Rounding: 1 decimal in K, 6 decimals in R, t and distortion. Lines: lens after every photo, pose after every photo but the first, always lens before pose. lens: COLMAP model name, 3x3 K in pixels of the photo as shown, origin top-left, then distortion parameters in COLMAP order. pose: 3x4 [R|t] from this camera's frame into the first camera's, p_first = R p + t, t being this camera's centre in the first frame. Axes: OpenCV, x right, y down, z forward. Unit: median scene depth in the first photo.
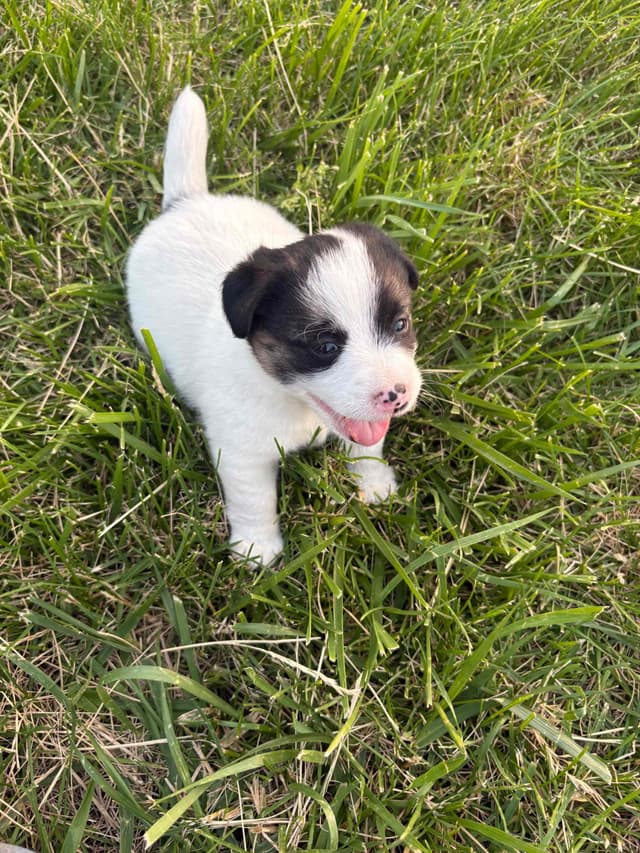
lens RADIAL K [[679.4, 0, 320.0], [0, 679.4, 426.5], [0, 0, 1]] dist [0.015266, -0.039179]
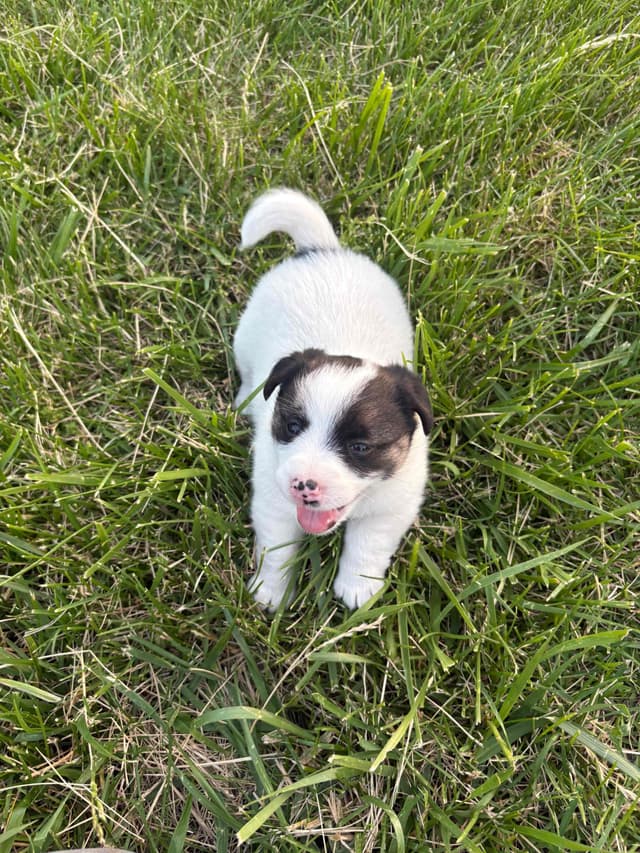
lens RADIAL K [[679.4, 0, 320.0], [0, 679.4, 426.5], [0, 0, 1]] dist [0.015266, -0.039179]
pose [[0.993624, -0.057006, -0.097271, 0.025556], [0.054047, 0.998000, -0.032798, -0.043228], [0.098946, 0.027332, 0.994717, -0.120261]]
